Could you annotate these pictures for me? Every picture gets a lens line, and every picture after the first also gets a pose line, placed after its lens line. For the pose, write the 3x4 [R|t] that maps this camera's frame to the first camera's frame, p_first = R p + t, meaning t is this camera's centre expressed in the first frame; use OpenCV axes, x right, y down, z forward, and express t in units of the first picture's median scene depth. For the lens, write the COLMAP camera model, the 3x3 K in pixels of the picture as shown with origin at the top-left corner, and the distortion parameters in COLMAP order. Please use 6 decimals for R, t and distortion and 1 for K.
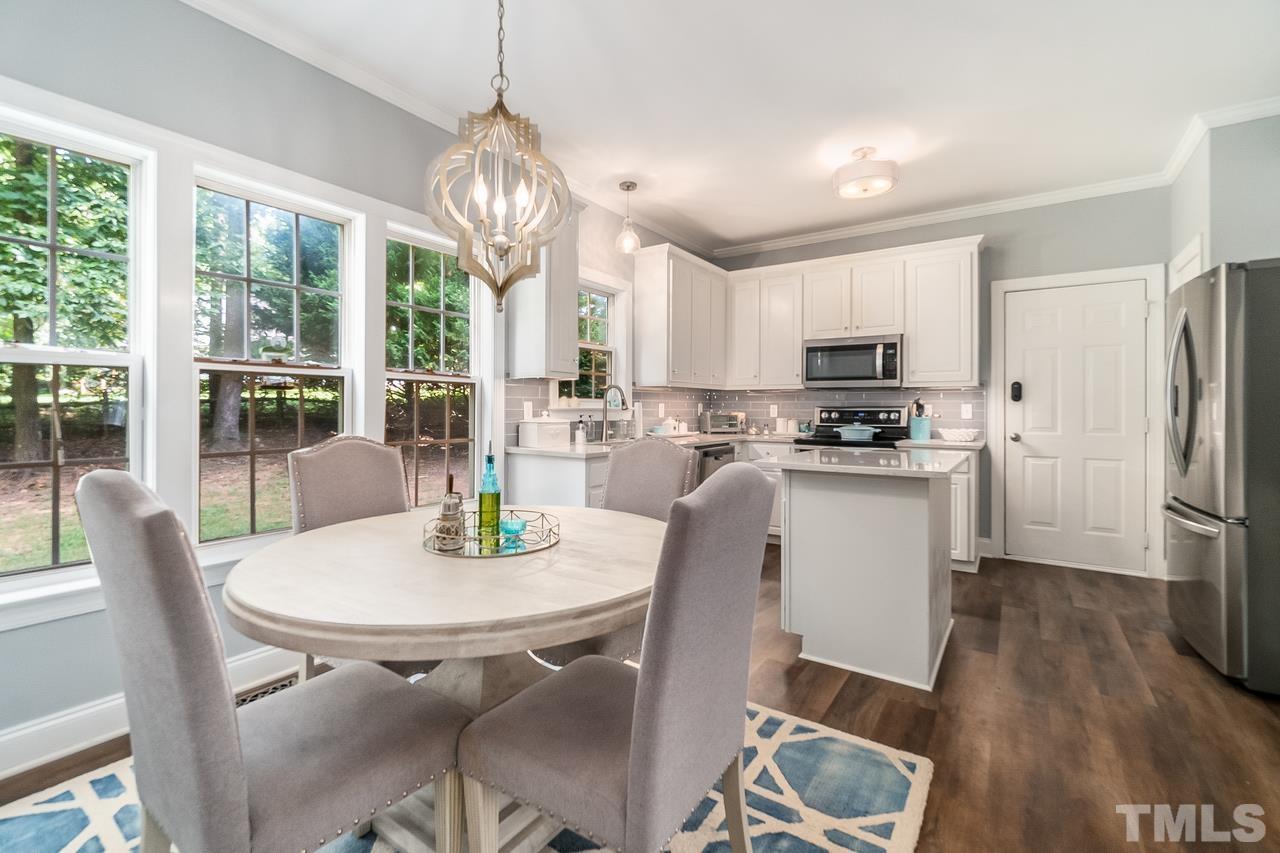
lens RADIAL K [[556.9, 0, 637.7], [0, 556.9, 407.0], [0, 0, 1]] dist [-0.001189, 0.000969]
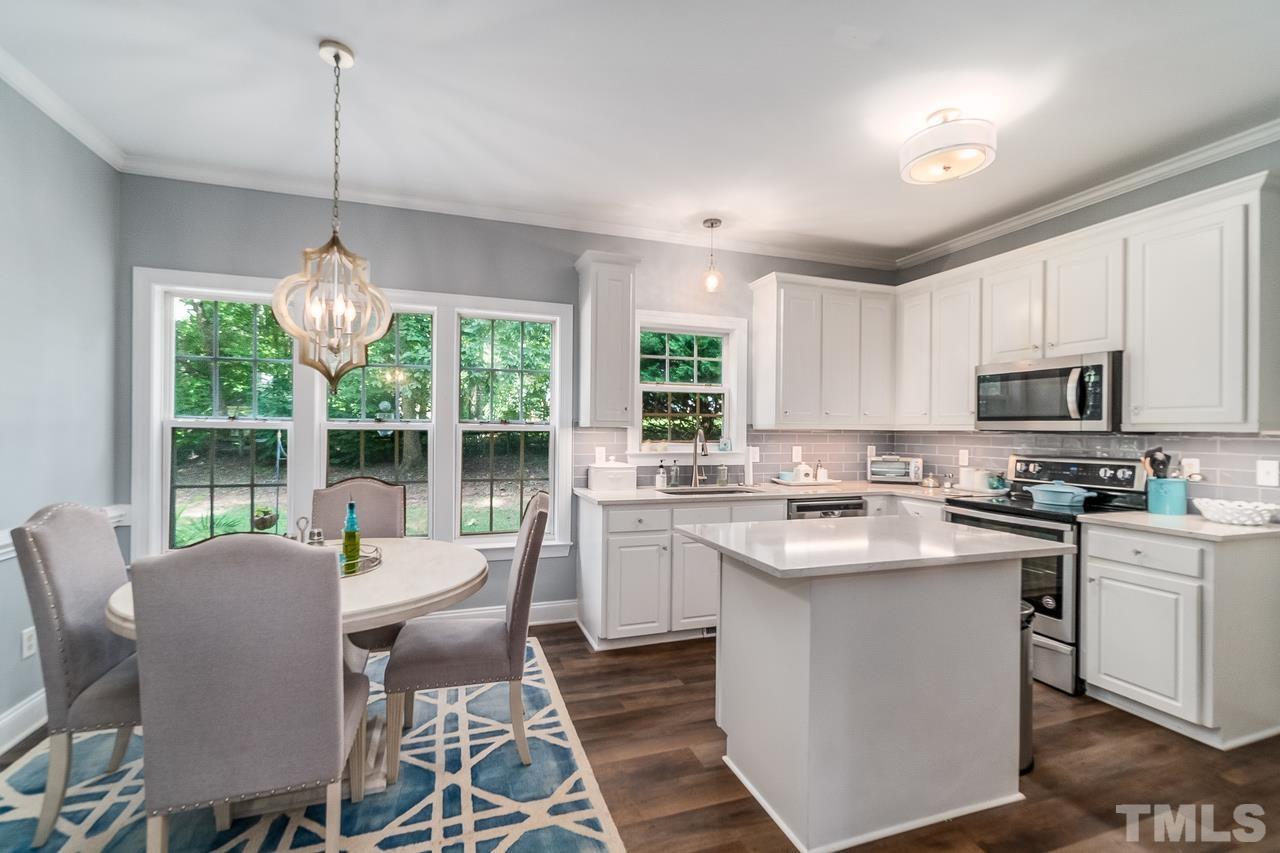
lens RADIAL K [[556.9, 0, 636.6], [0, 556.9, 431.2], [0, 0, 1]] dist [-0.001189, 0.000969]
pose [[0.803687, 0.003500, -0.595042, 0.408922], [-0.005229, 0.999986, -0.001181, -0.031696], [0.595030, 0.004061, 0.803693, 0.135725]]
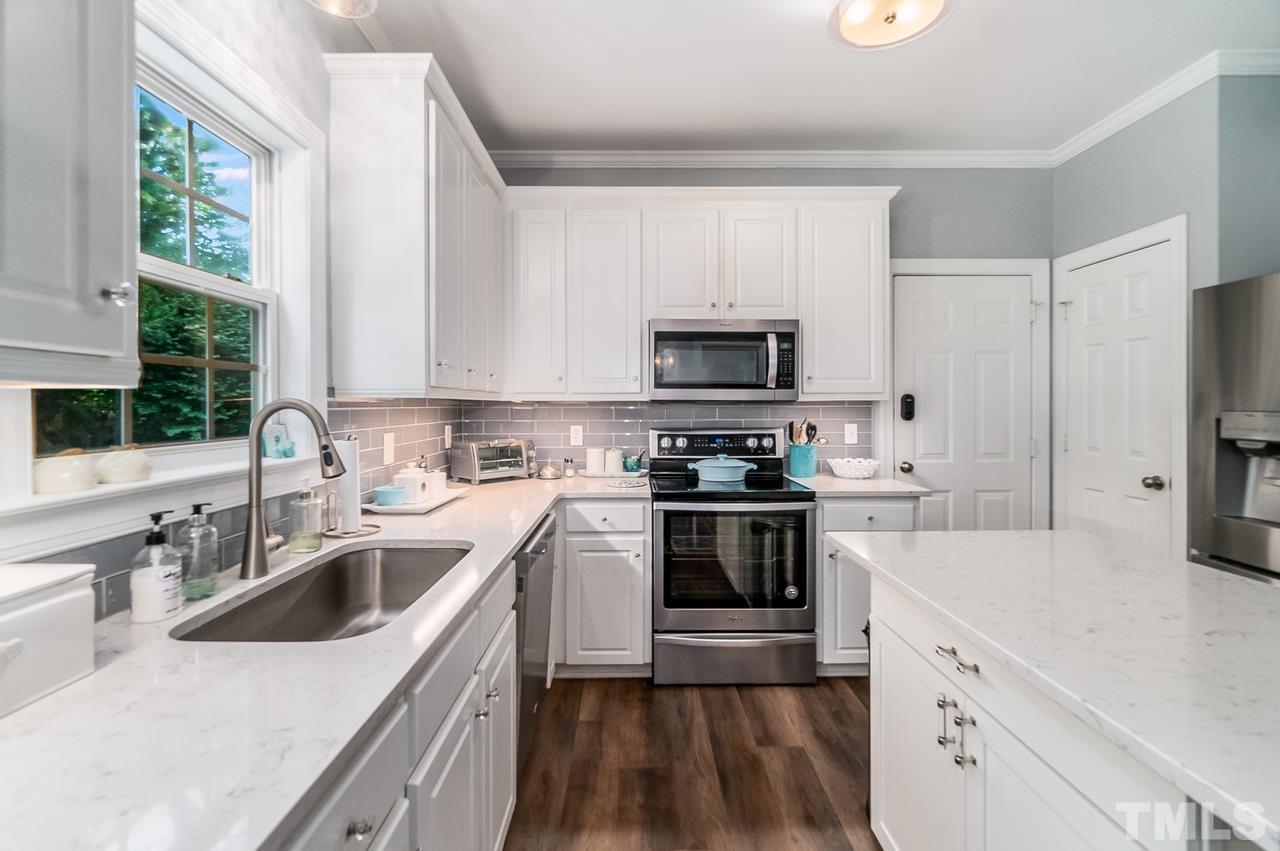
lens RADIAL K [[556.9, 0, 634.5], [0, 556.9, 412.3], [0, 0, 1]] dist [-0.001189, 0.000969]
pose [[0.826475, -0.012072, 0.562844, -0.053035], [0.003488, 0.999861, 0.016324, -0.033295], [-0.562963, -0.011528, 0.826402, 0.560975]]
